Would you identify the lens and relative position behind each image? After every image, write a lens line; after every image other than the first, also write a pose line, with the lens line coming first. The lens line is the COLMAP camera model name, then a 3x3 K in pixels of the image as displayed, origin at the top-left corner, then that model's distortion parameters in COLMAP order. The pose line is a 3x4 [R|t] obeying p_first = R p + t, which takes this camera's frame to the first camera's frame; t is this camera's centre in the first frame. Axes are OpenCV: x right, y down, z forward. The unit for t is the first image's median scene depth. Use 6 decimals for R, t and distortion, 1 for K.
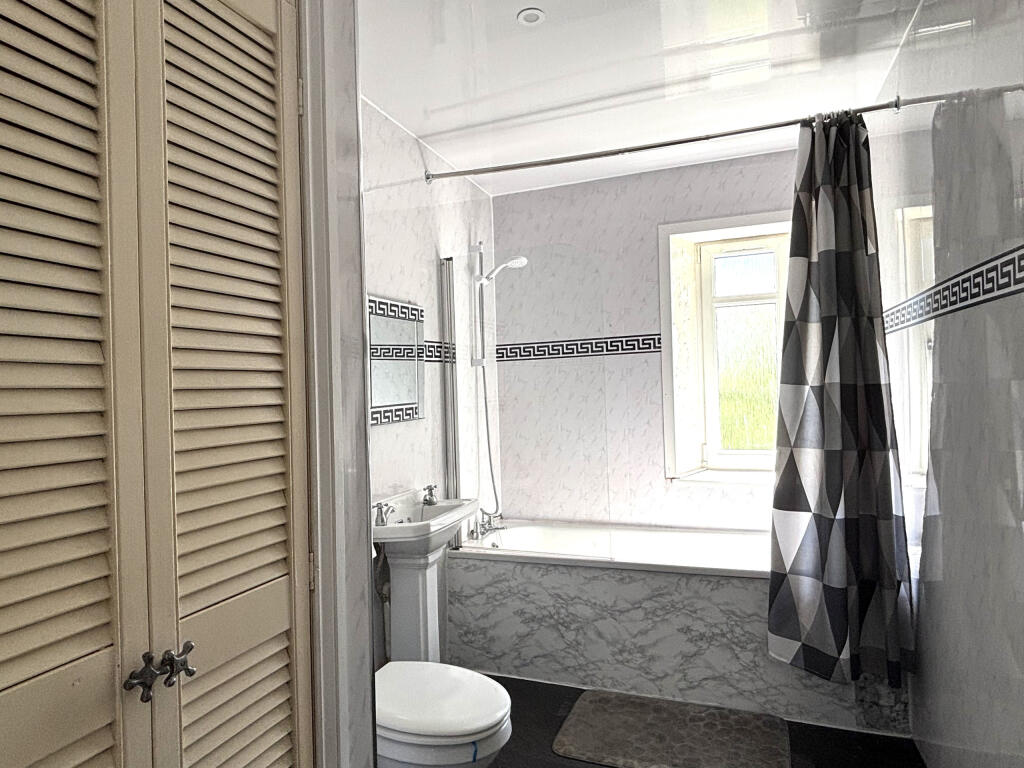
lens RADIAL K [[610.6, 0, 513.2], [0, 610.6, 384.5], [0, 0, 1]] dist [-0.008898, -0.006702]
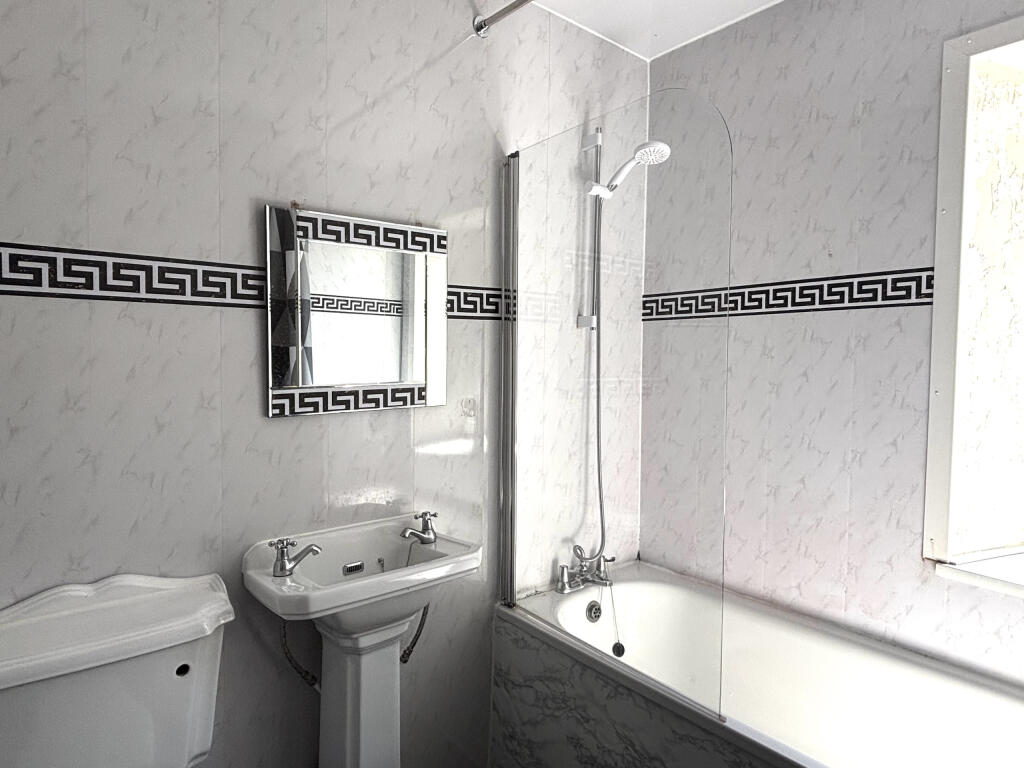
lens RADIAL K [[610.6, 0, 510.5], [0, 610.6, 381.1], [0, 0, 1]] dist [-0.008898, -0.006702]
pose [[0.855996, 0.061739, -0.513282, 0.206306], [-0.032117, 0.997276, 0.066394, -0.013619], [0.515983, -0.040348, 0.855648, 0.405577]]
